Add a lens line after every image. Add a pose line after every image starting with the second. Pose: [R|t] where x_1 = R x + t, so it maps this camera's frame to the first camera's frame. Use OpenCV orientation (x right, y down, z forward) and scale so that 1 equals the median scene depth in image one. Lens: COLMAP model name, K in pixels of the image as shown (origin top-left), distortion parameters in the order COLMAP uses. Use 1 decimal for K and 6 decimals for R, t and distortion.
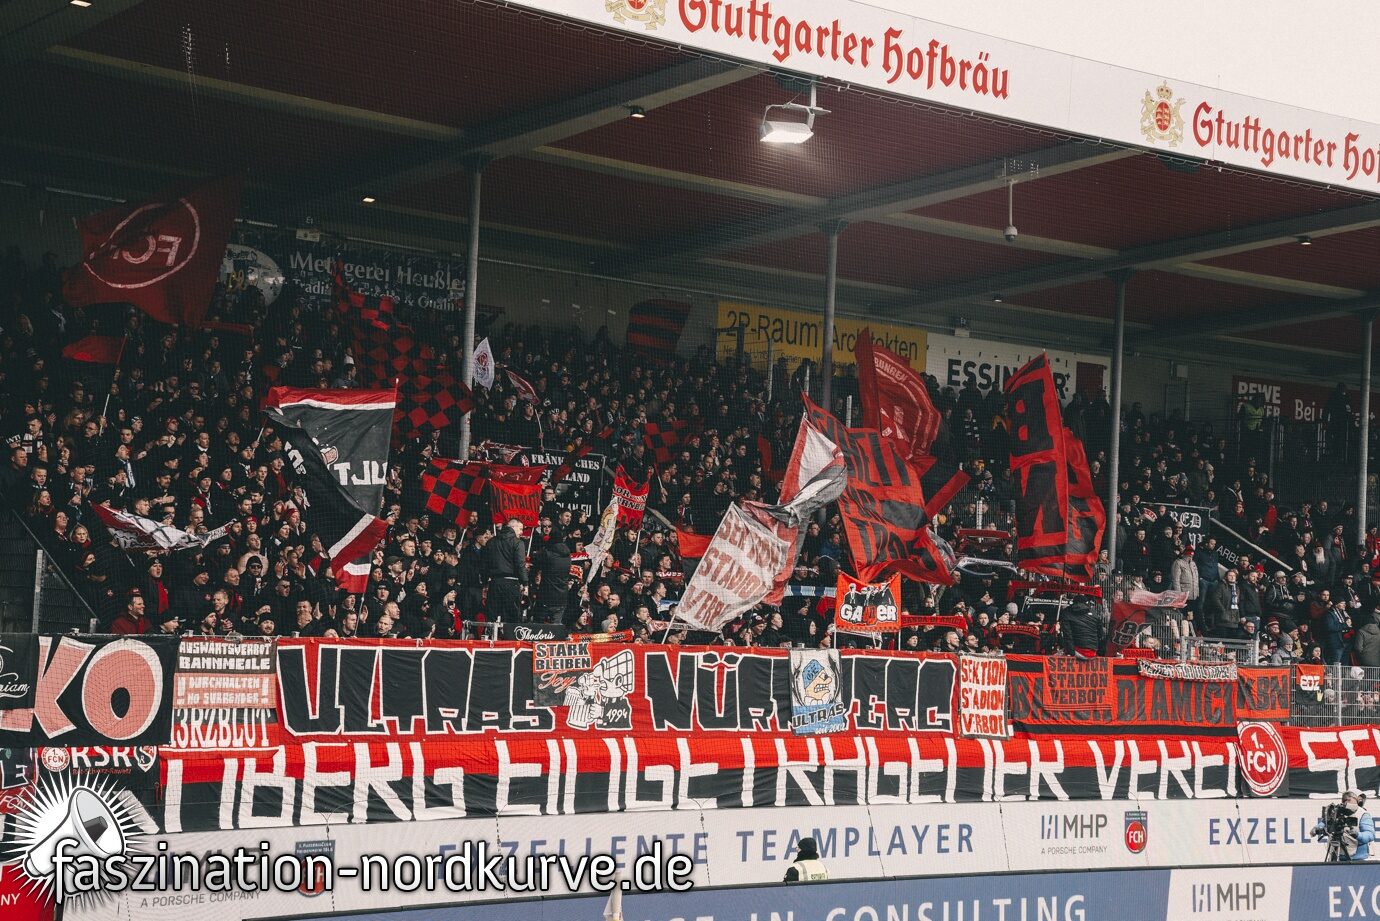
lens RADIAL K [[2261.3, 0, 687.2], [0, 2261.3, 466.2], [0, 0, 1]] dist [0.429152, 0.000000]
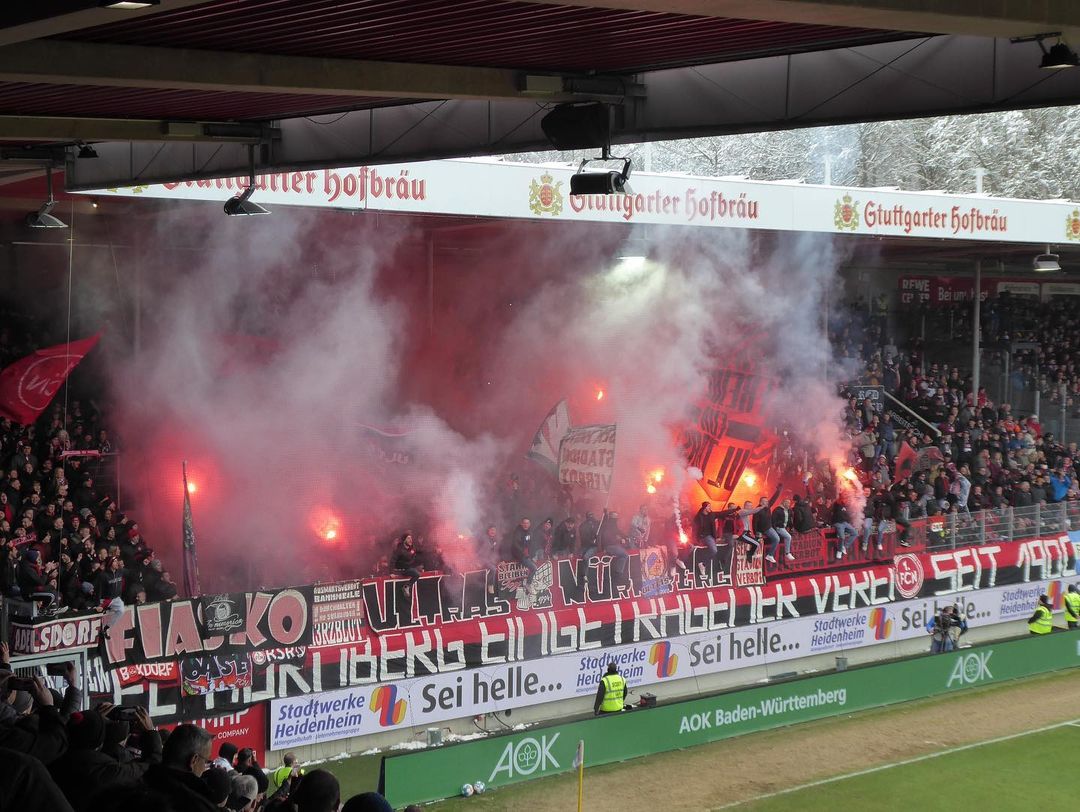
lens RADIAL K [[1801.2, 0, 564.0], [0, 1801.2, 387.9], [0, 0, 1]] dist [0.113935, 0.000000]
pose [[0.998624, -0.033775, 0.040114, -0.062997], [0.029486, 0.994236, 0.103084, -0.185905], [-0.043365, -0.101760, 0.993863, -0.339774]]
